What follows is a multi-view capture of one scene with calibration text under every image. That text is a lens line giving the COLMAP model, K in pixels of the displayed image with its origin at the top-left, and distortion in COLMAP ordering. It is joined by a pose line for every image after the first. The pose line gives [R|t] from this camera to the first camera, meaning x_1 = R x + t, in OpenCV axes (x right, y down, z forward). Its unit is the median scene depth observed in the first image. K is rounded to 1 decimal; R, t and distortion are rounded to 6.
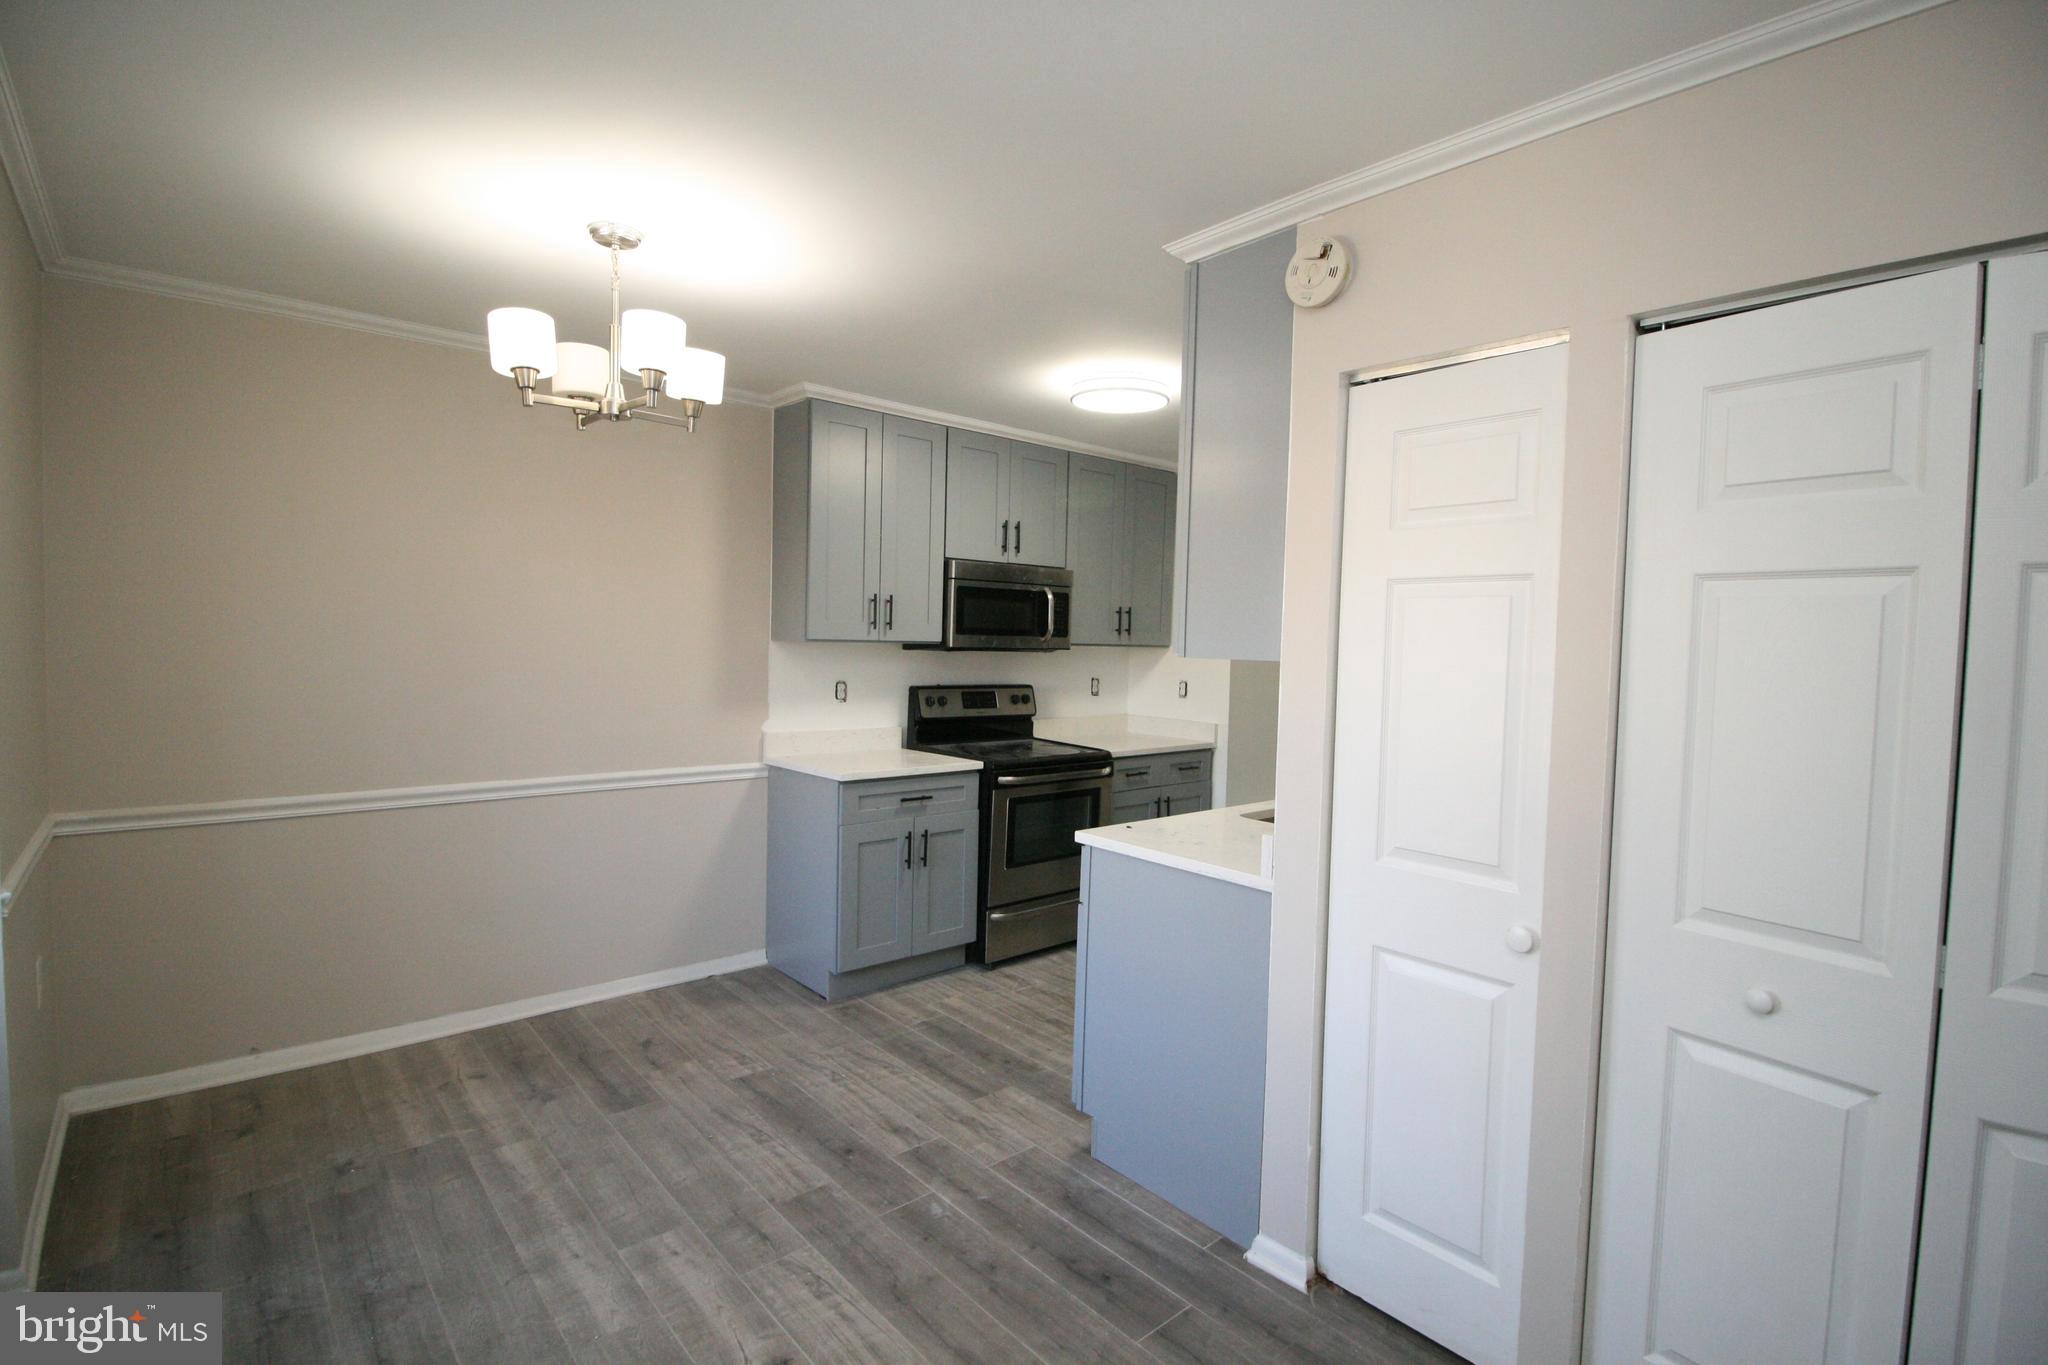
lens RADIAL K [[960.4, 0, 1024.0], [0, 960.4, 682.5], [0, 0, 1]] dist [-0.000230, -0.016062]
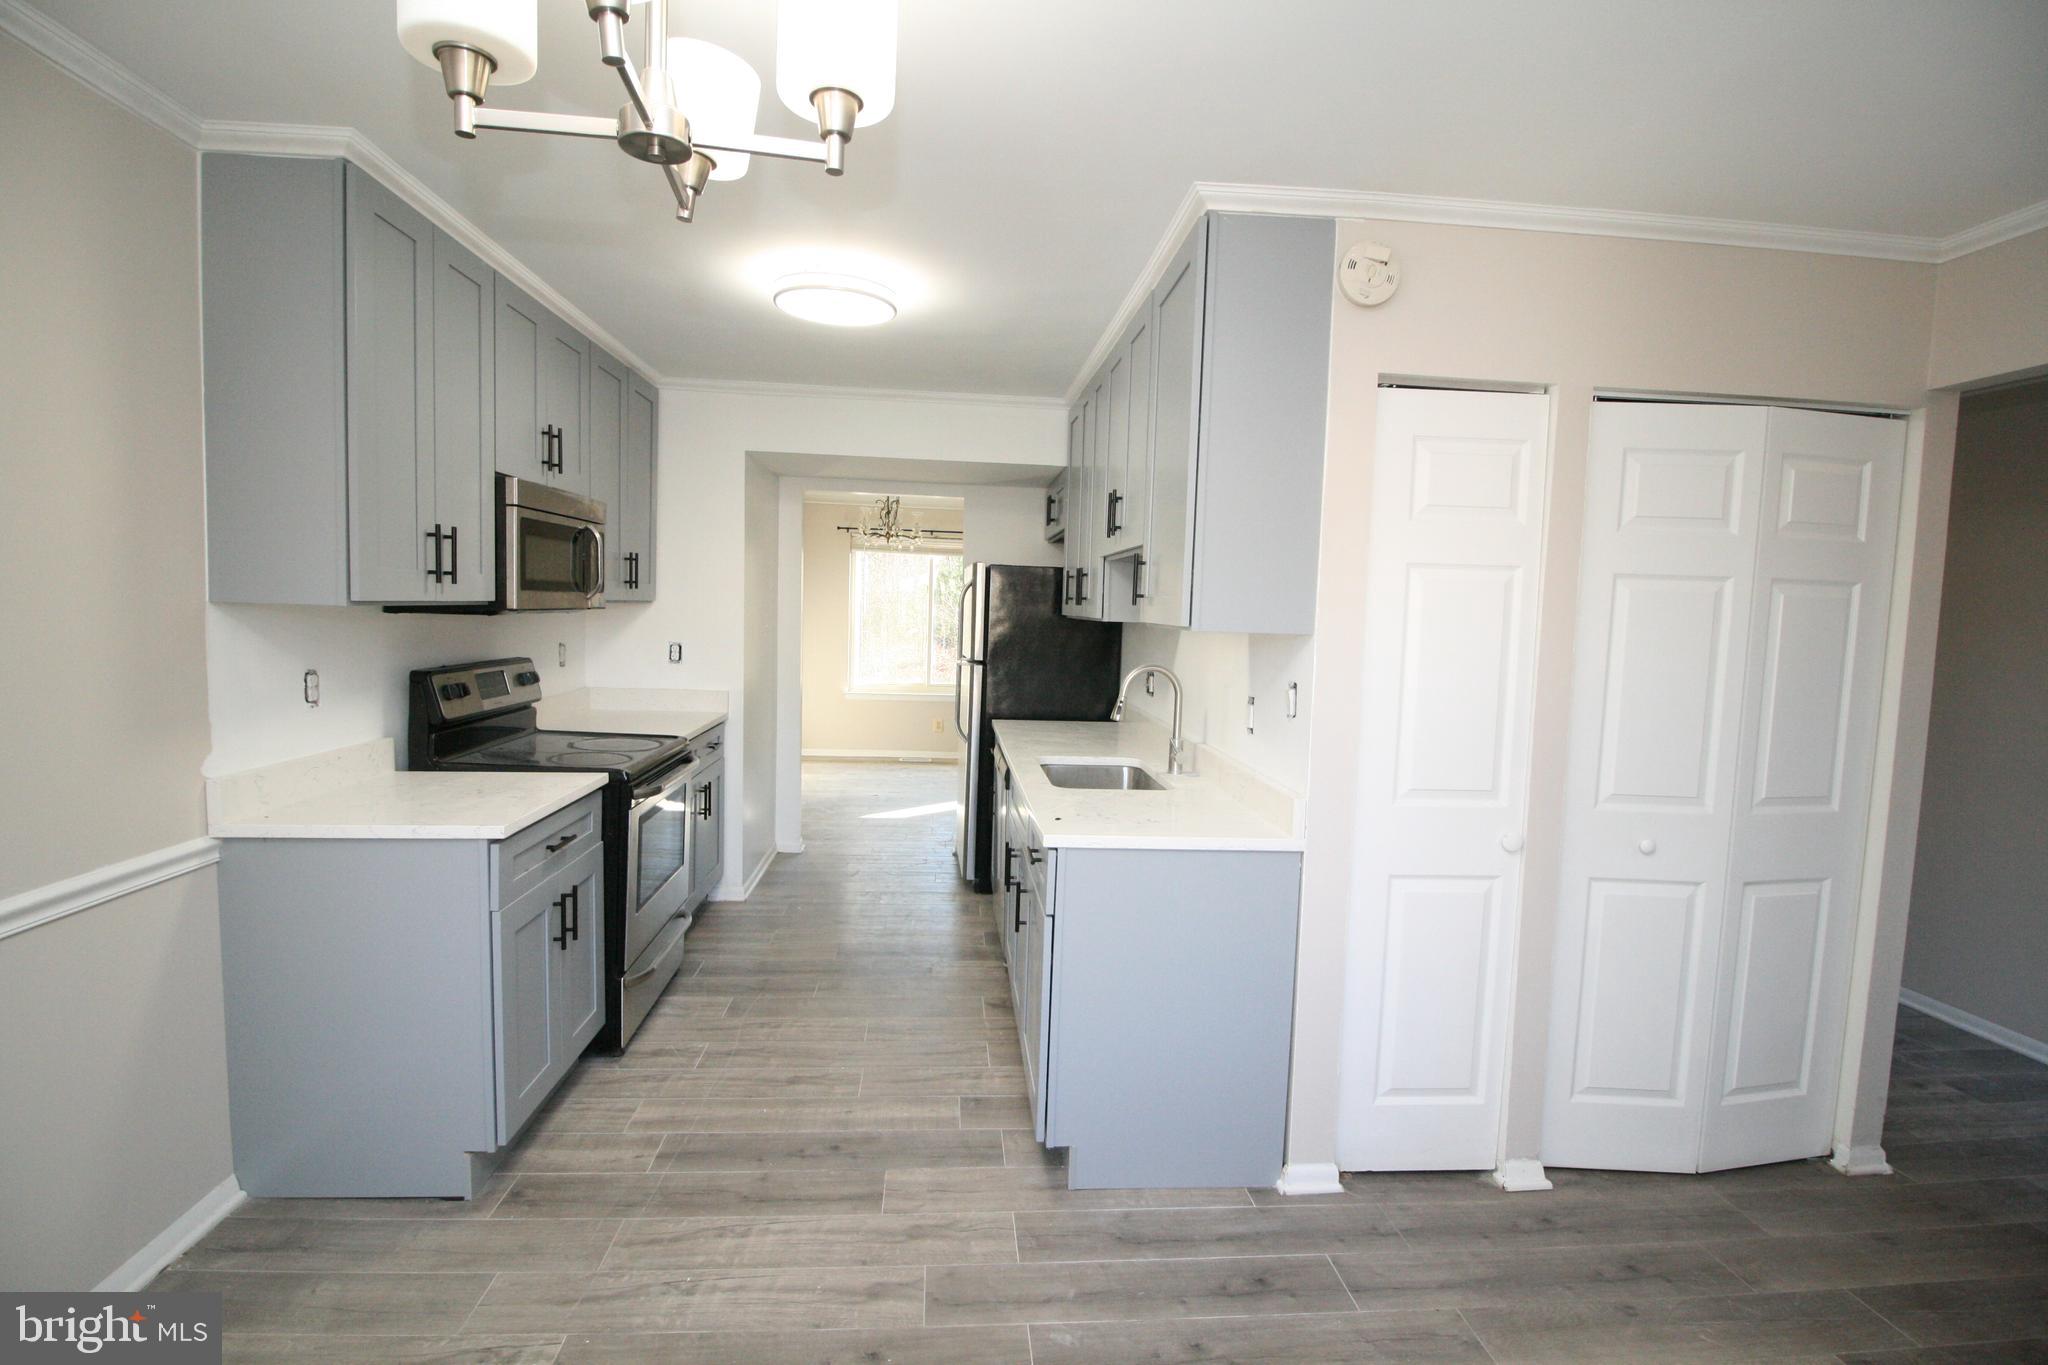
lens RADIAL K [[952.2, 0, 1016.8], [0, 952.2, 676.2], [0, 0, 1]] dist [0.000431, -0.014367]
pose [[0.596224, -0.067439, 0.799981, -0.466498], [0.021293, 0.997443, 0.068216, -0.032812], [-0.802536, -0.023638, 0.596136, 0.383177]]
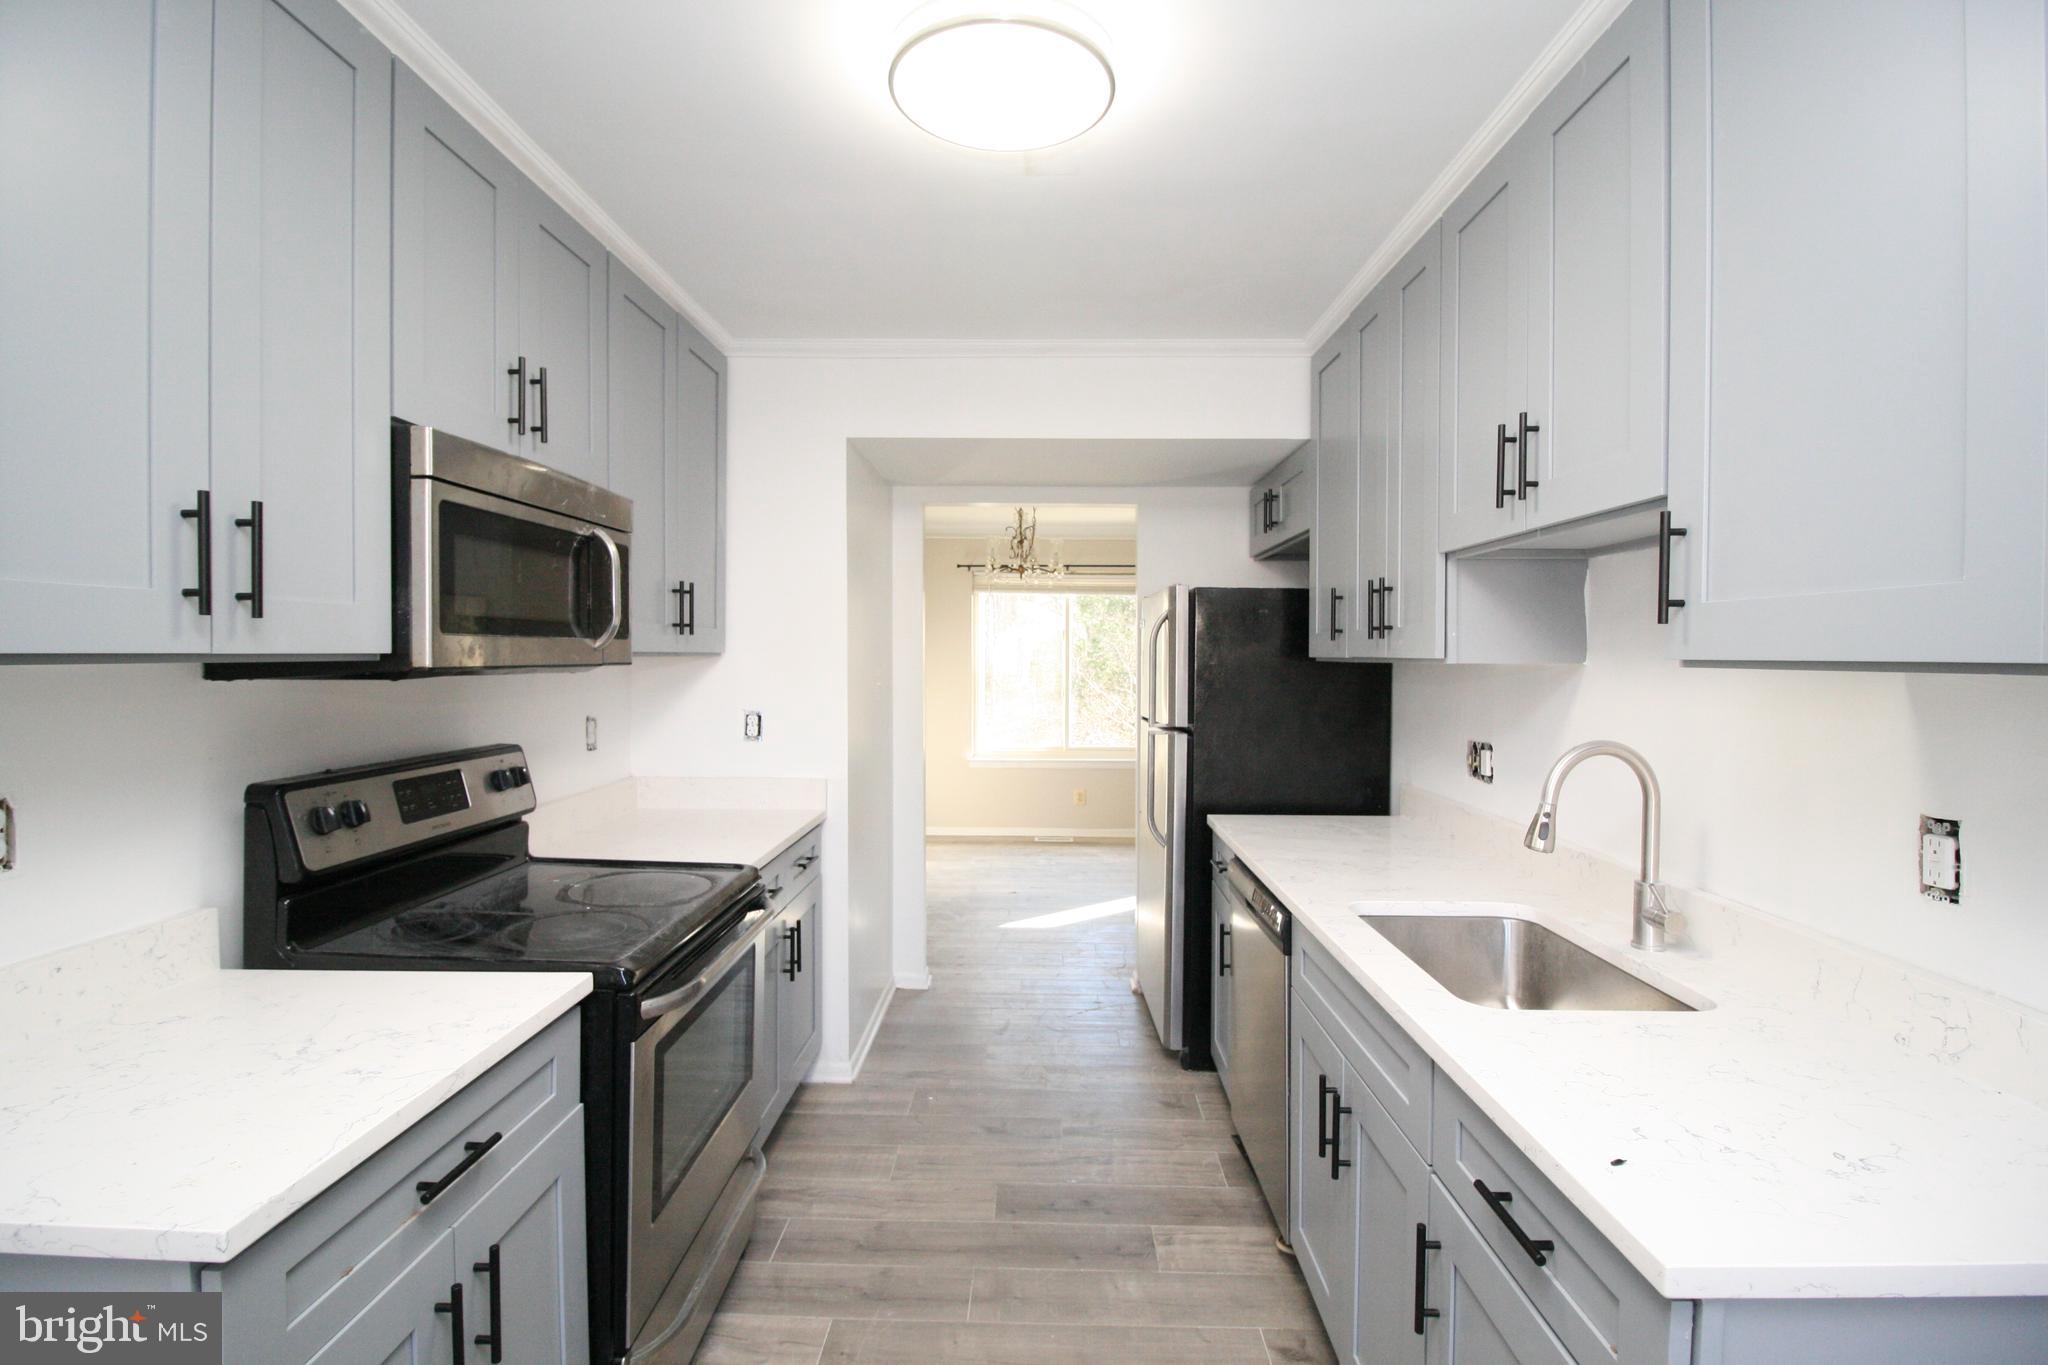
lens RADIAL K [[952.2, 0, 1016.8], [0, 952.2, 676.2], [0, 0, 1]] dist [0.000431, -0.014367]
pose [[0.679910, -0.040729, 0.732164, -0.218854], [0.048301, 0.998775, 0.010707, -0.031467], [-0.731703, 0.028084, 0.681045, 0.696319]]
